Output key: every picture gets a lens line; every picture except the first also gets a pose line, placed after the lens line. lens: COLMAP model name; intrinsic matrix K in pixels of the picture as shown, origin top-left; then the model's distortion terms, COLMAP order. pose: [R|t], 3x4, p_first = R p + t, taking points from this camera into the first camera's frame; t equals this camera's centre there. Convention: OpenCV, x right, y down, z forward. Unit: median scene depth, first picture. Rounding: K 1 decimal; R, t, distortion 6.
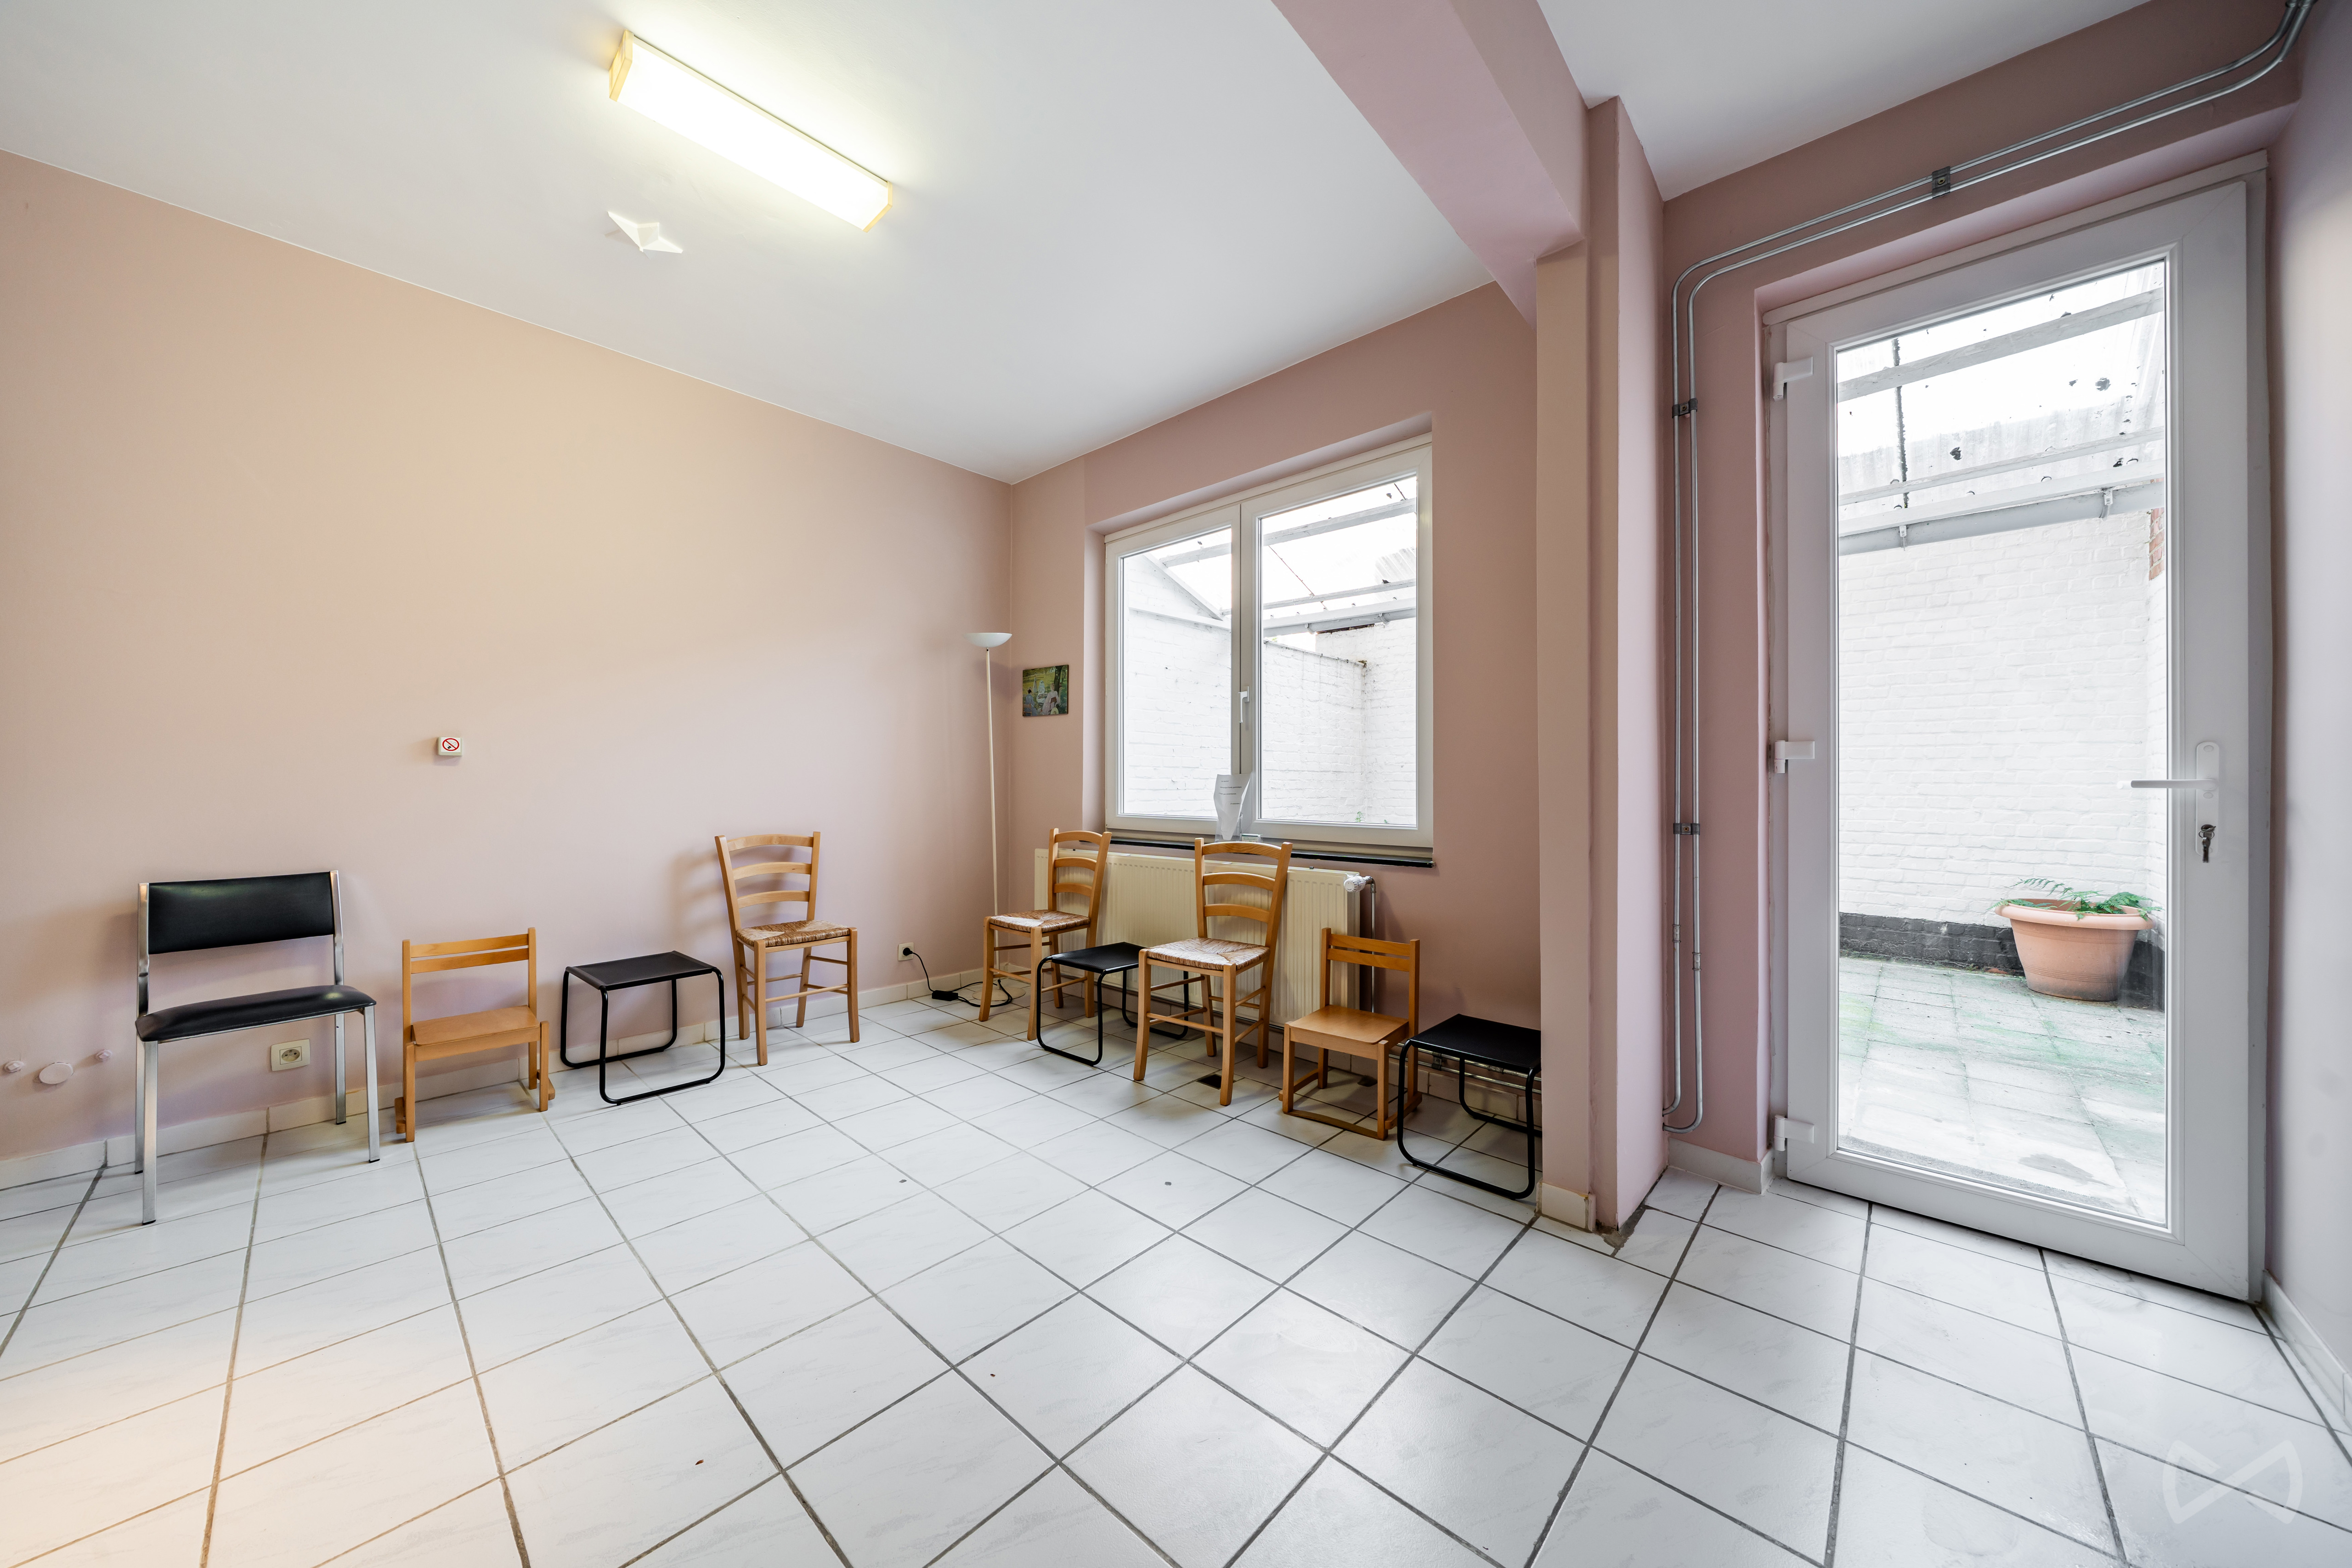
lens RADIAL K [[798.3, 0, 1174.7], [0, 798.3, 780.7], [0, 0, 1]] dist [-0.002859, -0.000202]
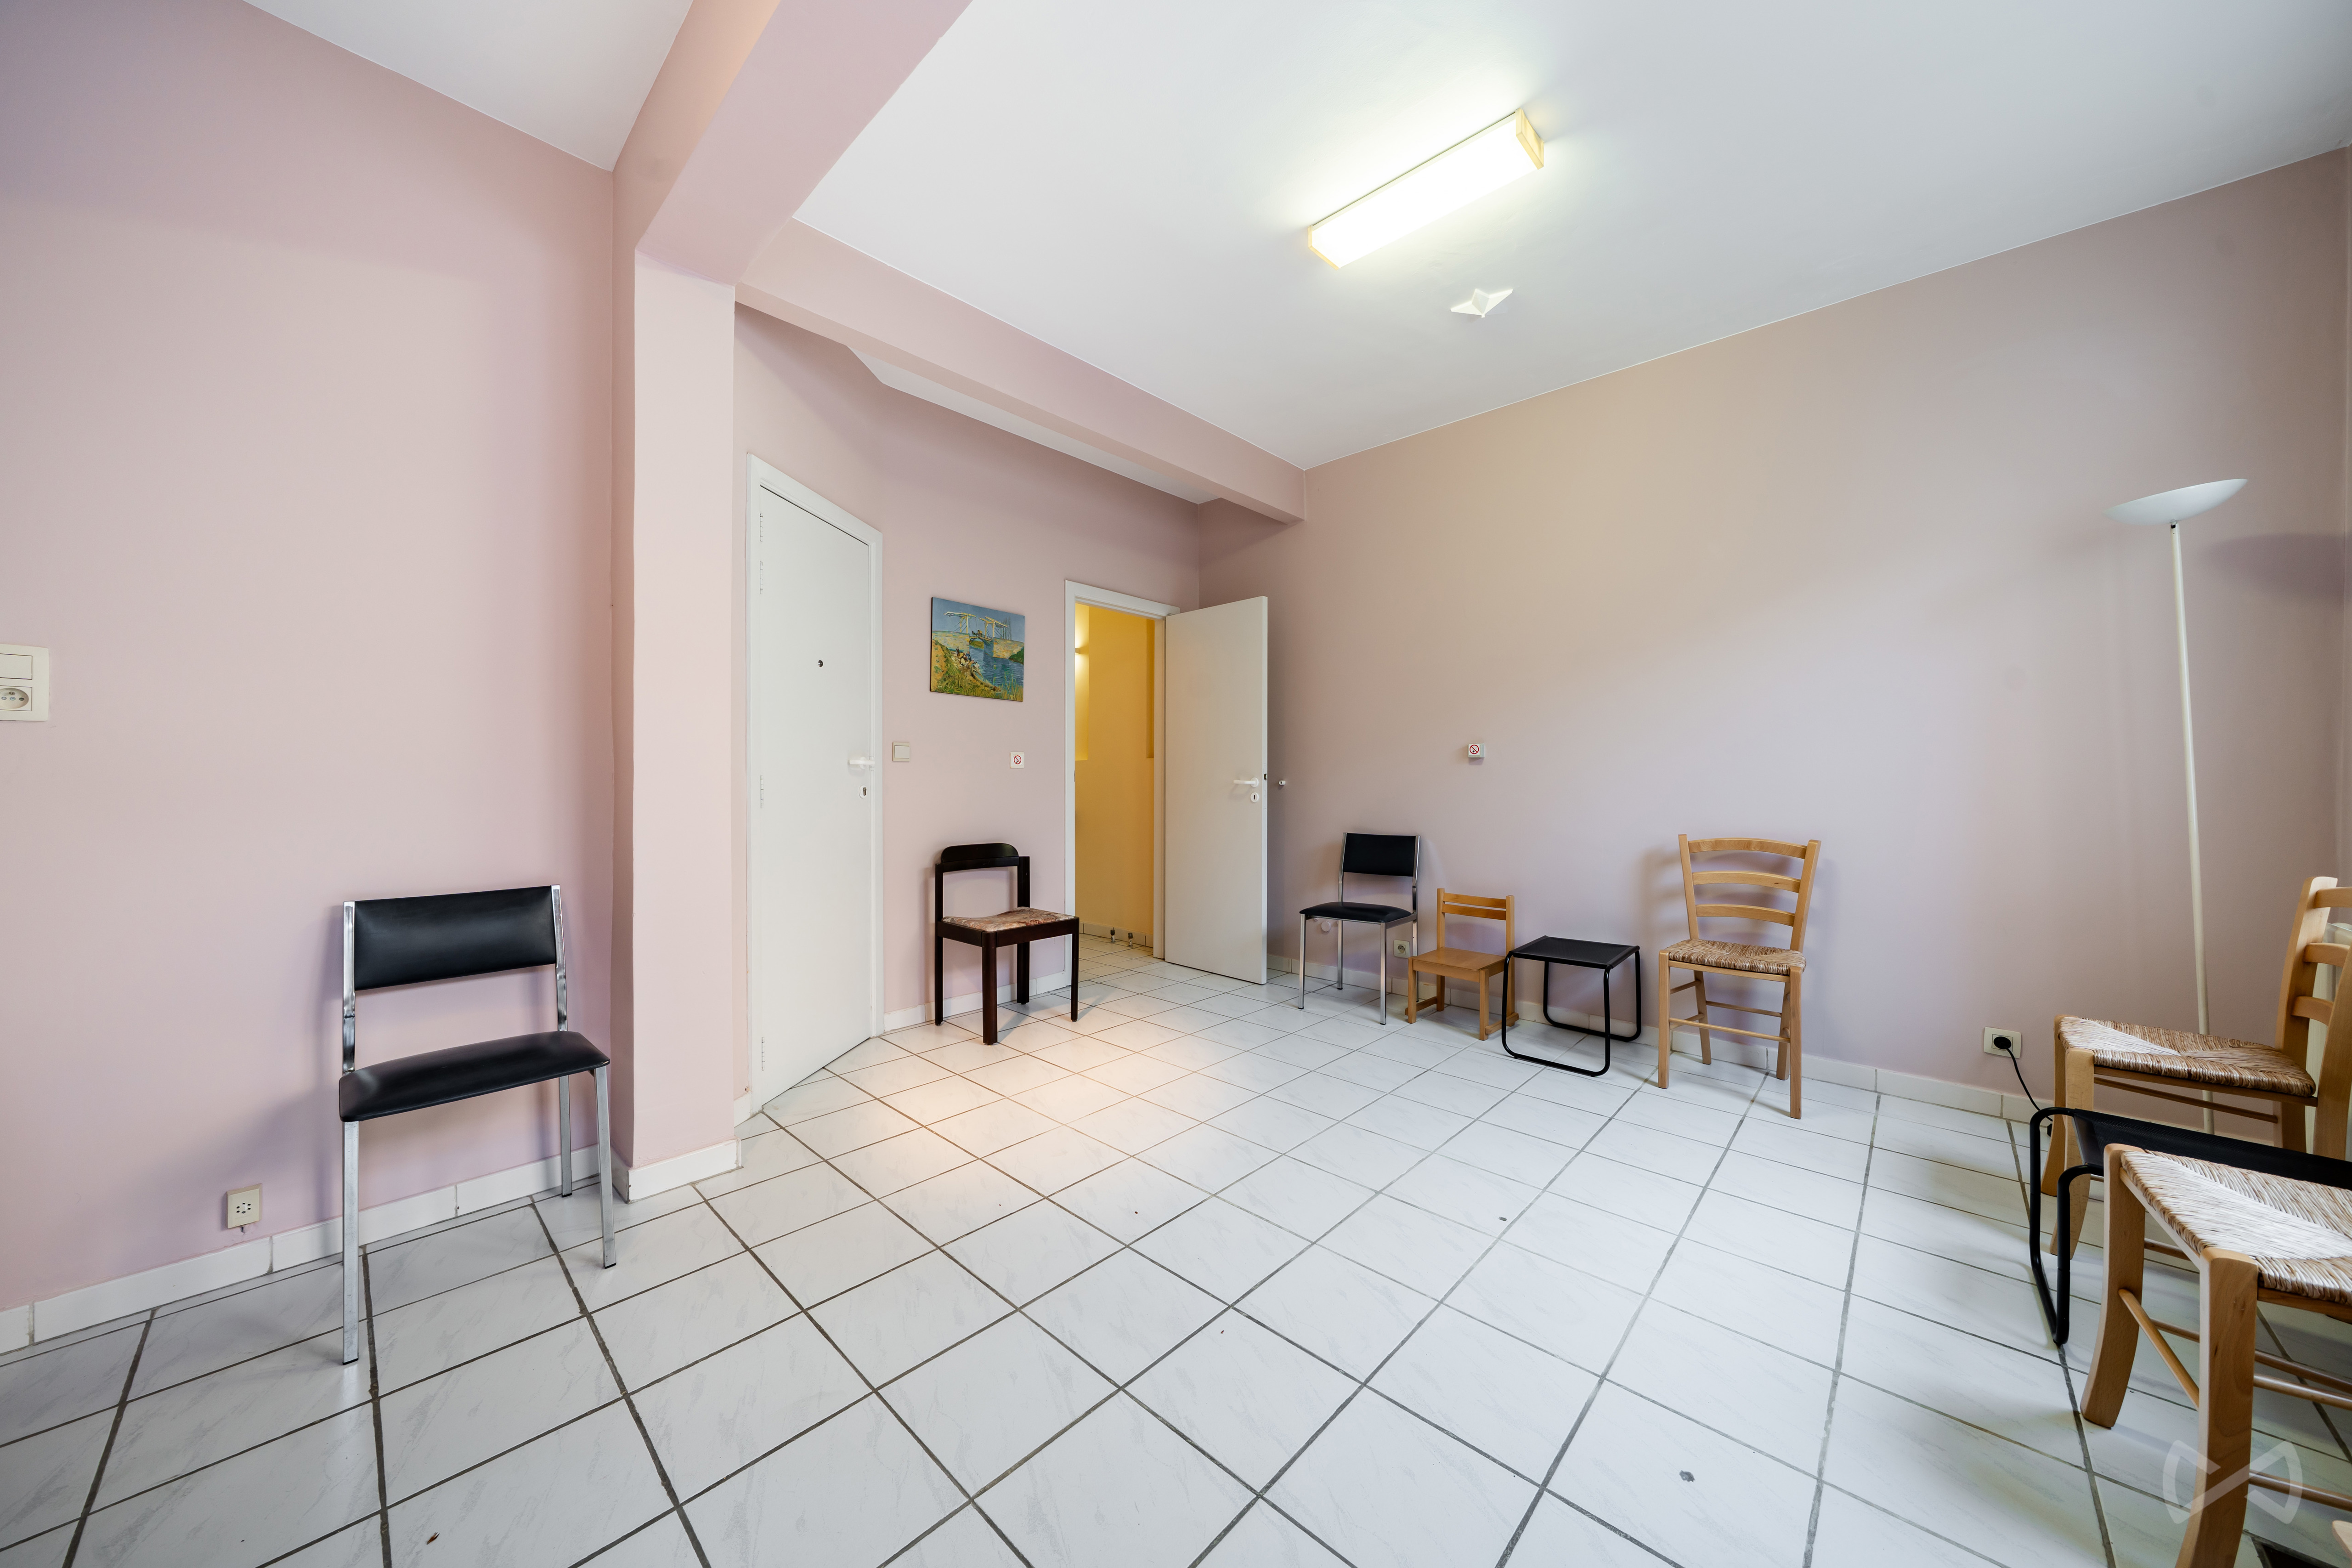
lens RADIAL K [[798.3, 0, 1169.7], [0, 798.3, 781.2], [0, 0, 1]] dist [-0.002859, -0.000202]
pose [[-0.011124, 0.003270, -0.999933, 0.723198], [0.002259, 0.999992, 0.003245, 0.004094], [0.999936, -0.002223, -0.011131, 0.814477]]
